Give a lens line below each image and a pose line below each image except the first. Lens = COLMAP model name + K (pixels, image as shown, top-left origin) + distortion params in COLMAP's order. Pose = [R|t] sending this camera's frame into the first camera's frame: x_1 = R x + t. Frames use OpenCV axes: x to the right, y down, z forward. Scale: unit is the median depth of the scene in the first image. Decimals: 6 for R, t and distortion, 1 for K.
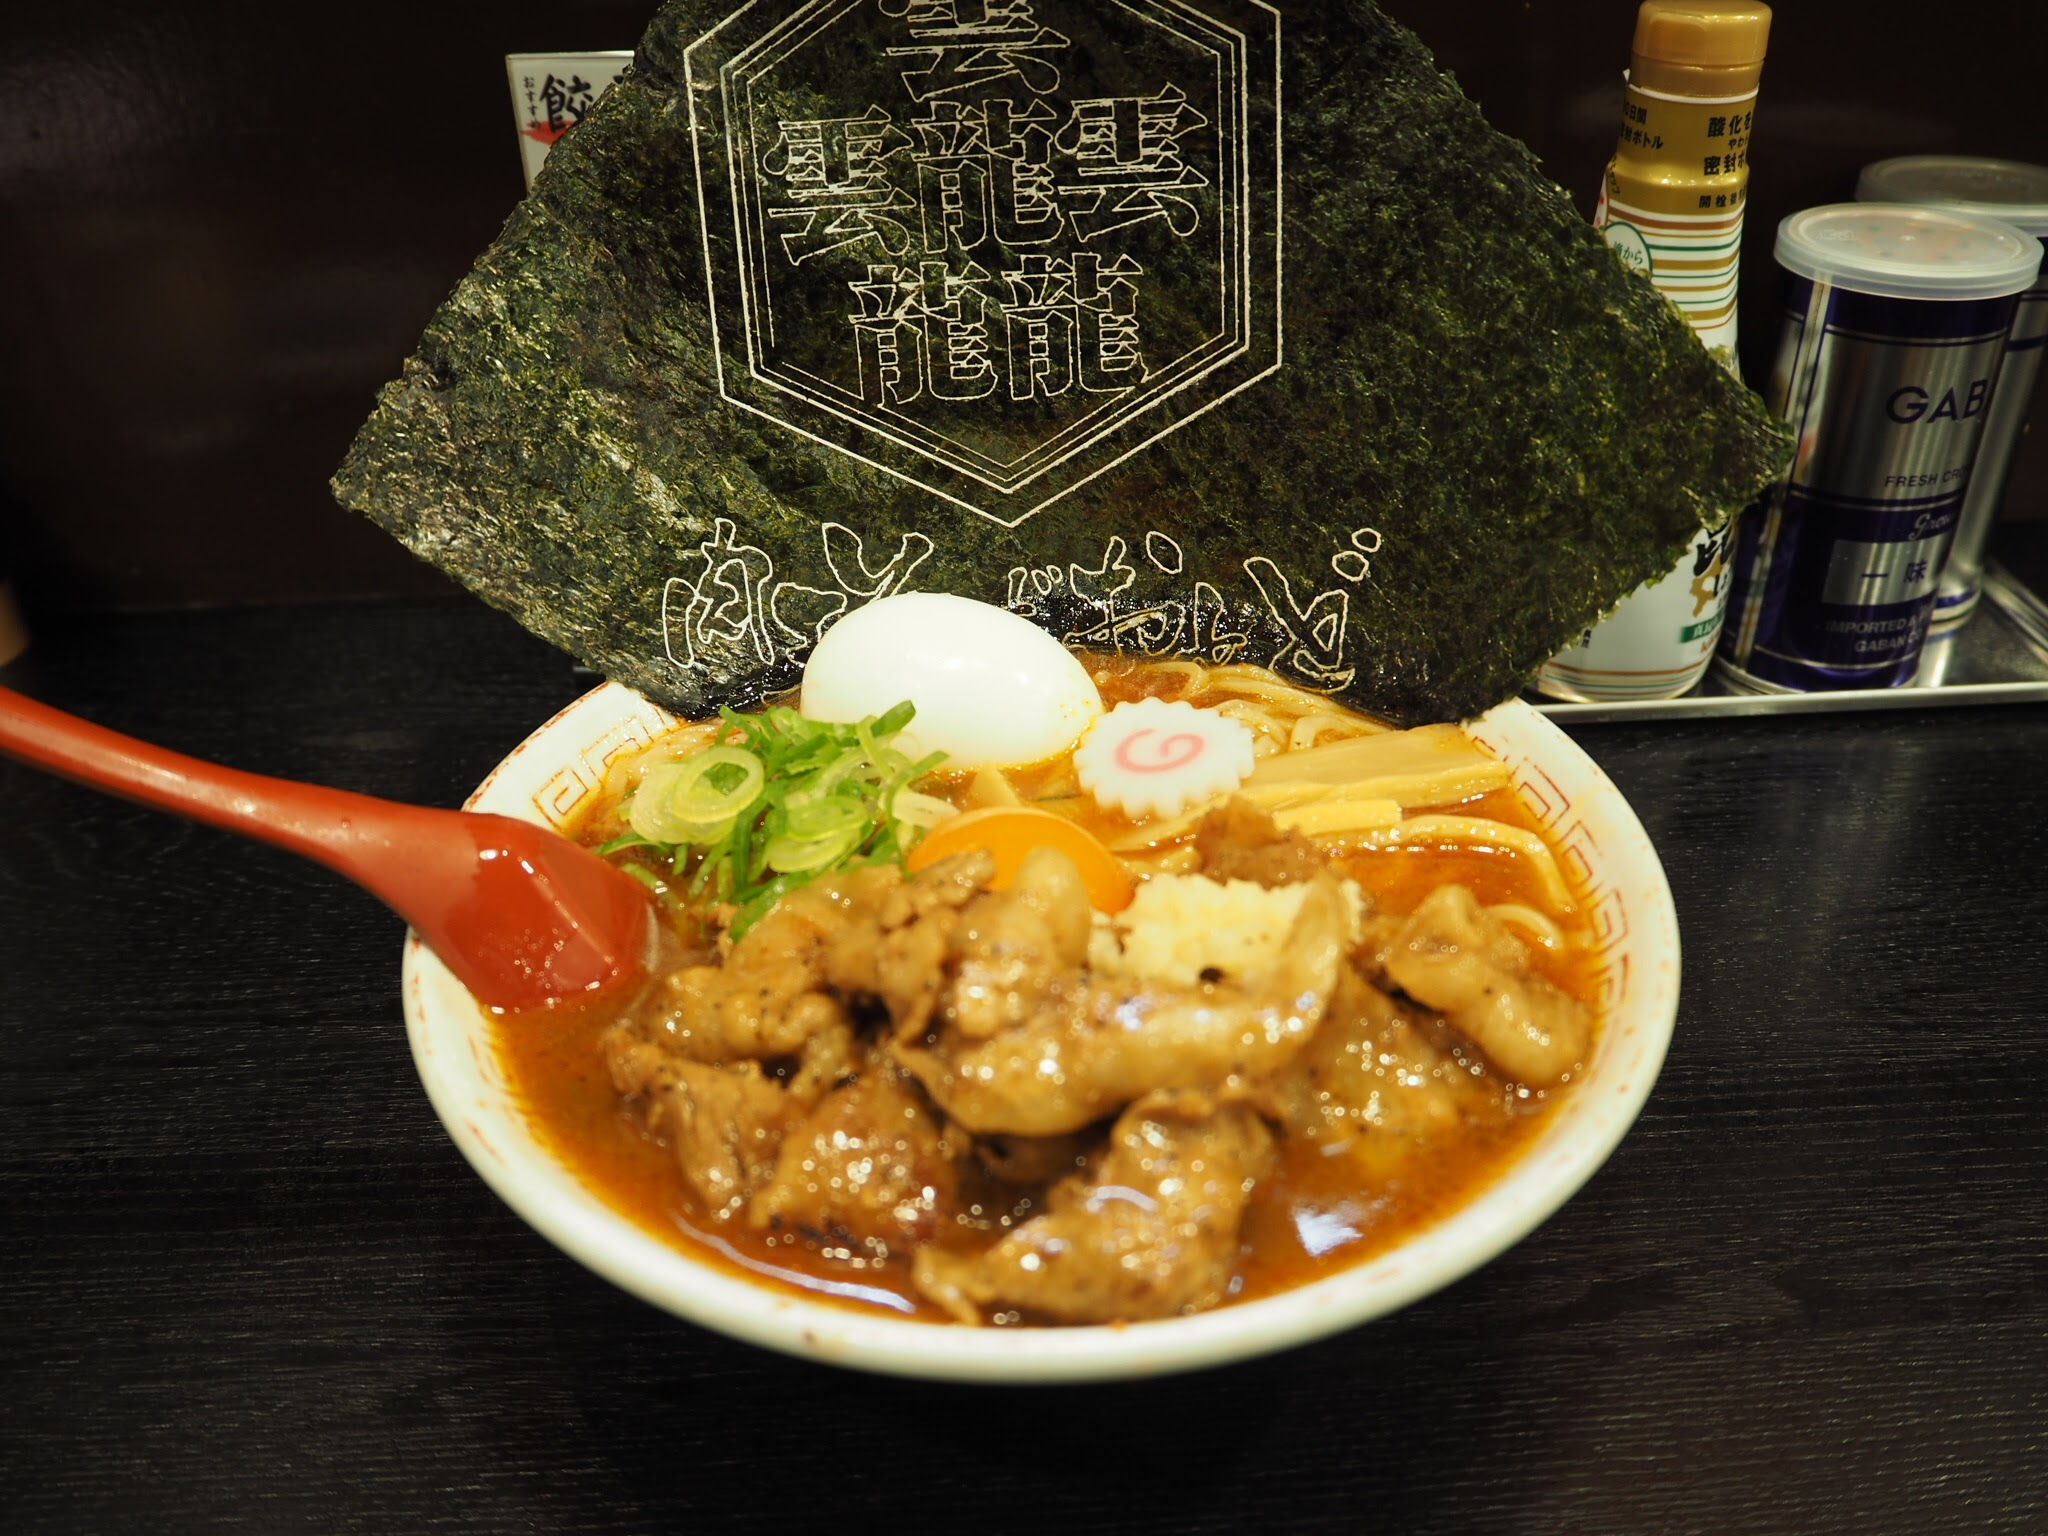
lens RADIAL K [[1723.0, 0, 1024.0], [0, 1723.0, 768.0], [0, 0, 1]] dist [-0.055437, 0.023935]
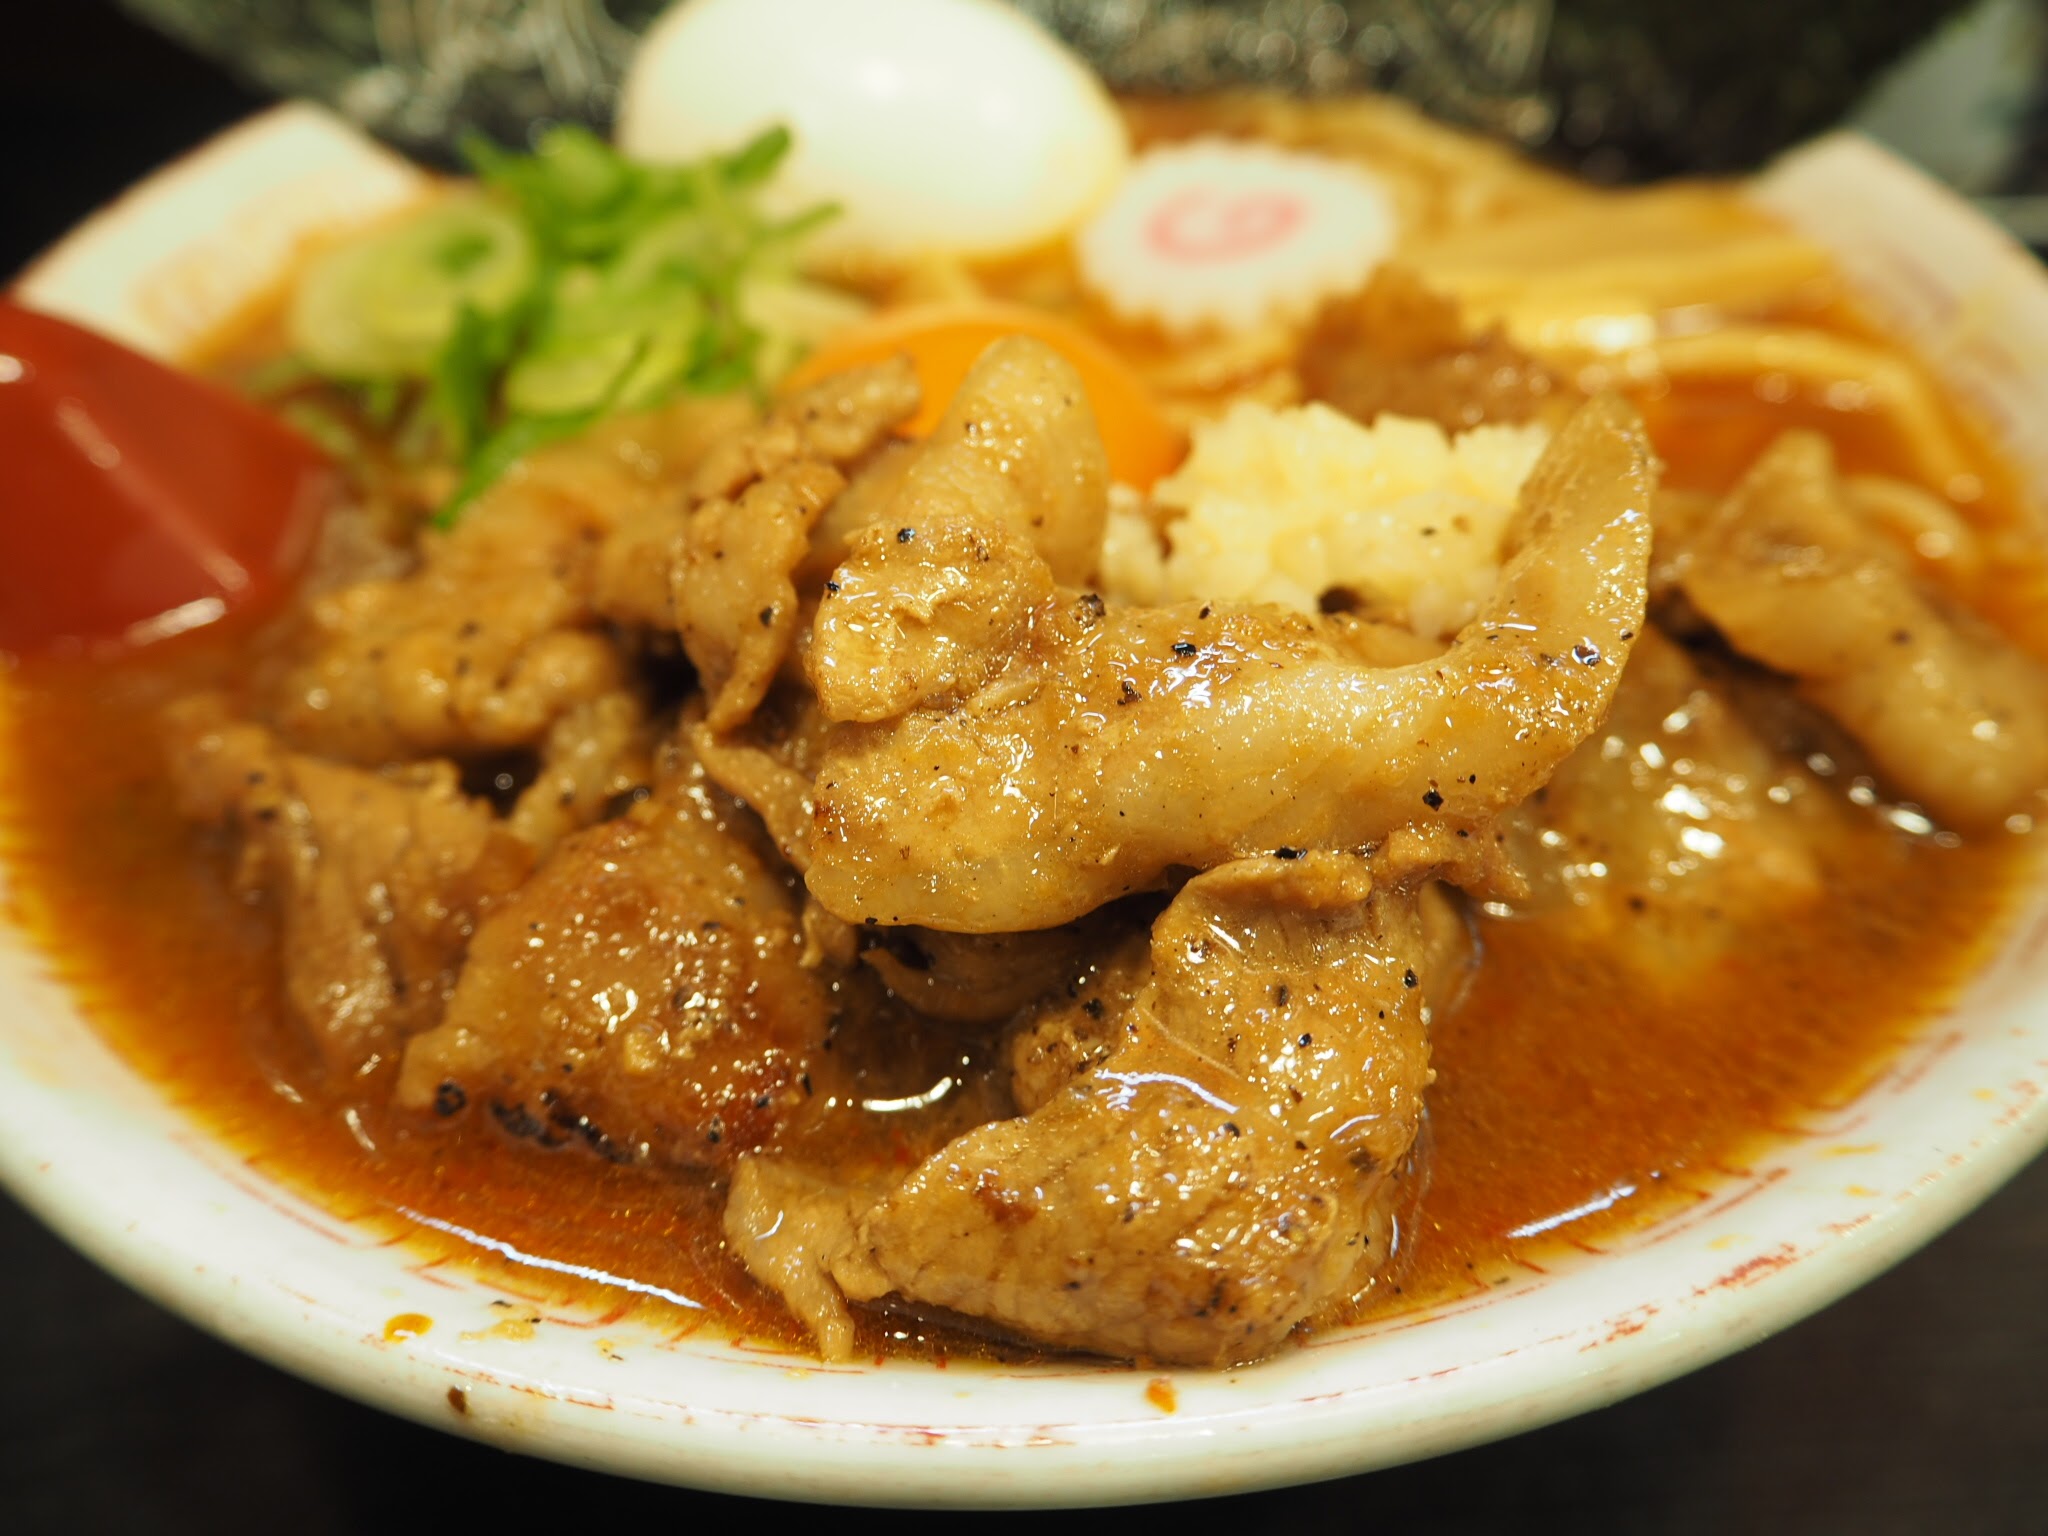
lens RADIAL K [[1723.0, 0, 1024.0], [0, 1723.0, 768.0], [0, 0, 1]] dist [-0.055437, 0.023935]
pose [[0.999963, 0.008547, -0.000030, 0.015707], [-0.008366, 0.979498, 0.201281, 0.068869], [0.001750, -0.201274, 0.979534, 0.504742]]
